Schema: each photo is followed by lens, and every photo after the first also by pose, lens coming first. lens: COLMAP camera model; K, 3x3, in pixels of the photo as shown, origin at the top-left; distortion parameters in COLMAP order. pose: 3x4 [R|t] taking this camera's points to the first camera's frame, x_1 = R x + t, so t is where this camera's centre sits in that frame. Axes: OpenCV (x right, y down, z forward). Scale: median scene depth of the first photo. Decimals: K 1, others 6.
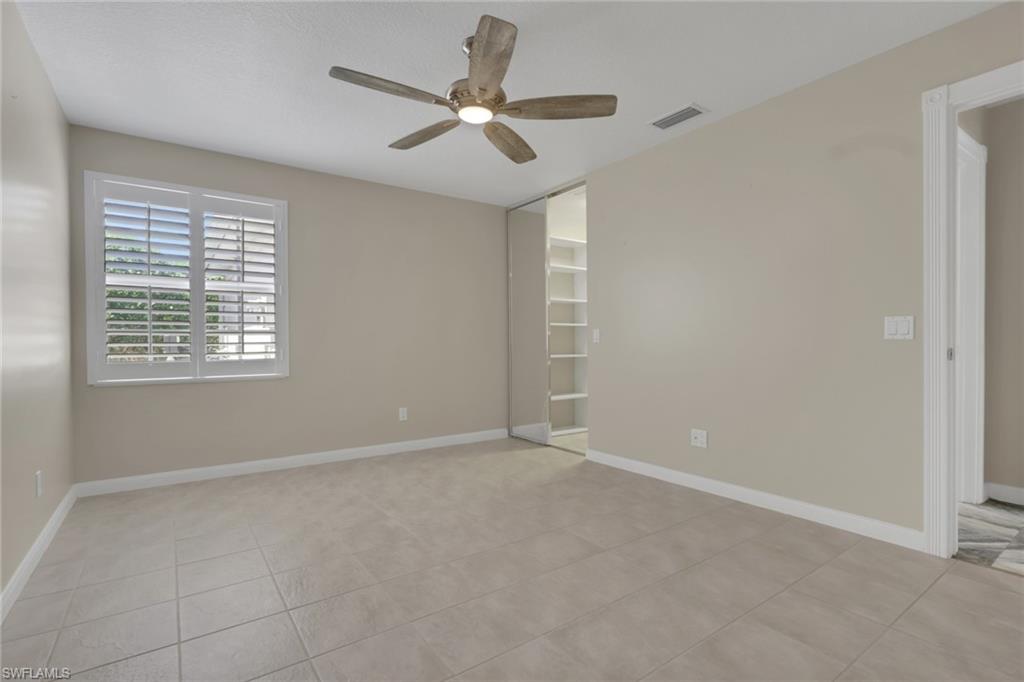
lens RADIAL K [[479.8, 0, 509.7], [0, 479.8, 342.3], [0, 0, 1]] dist [-0.002042, -0.000539]
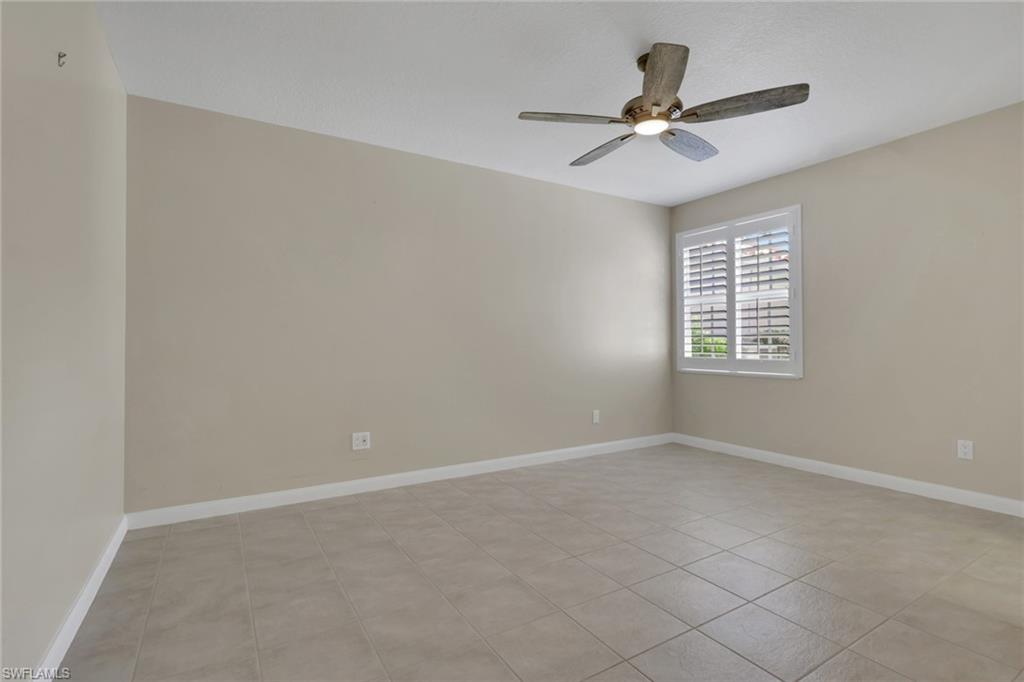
lens RADIAL K [[479.8, 0, 509.7], [0, 479.8, 342.3], [0, 0, 1]] dist [-0.002042, -0.000539]
pose [[-0.068638, 0.003825, -0.997634, 0.705168], [0.004557, 0.999983, 0.003521, -0.012465], [0.997631, -0.004305, -0.068654, 0.557703]]
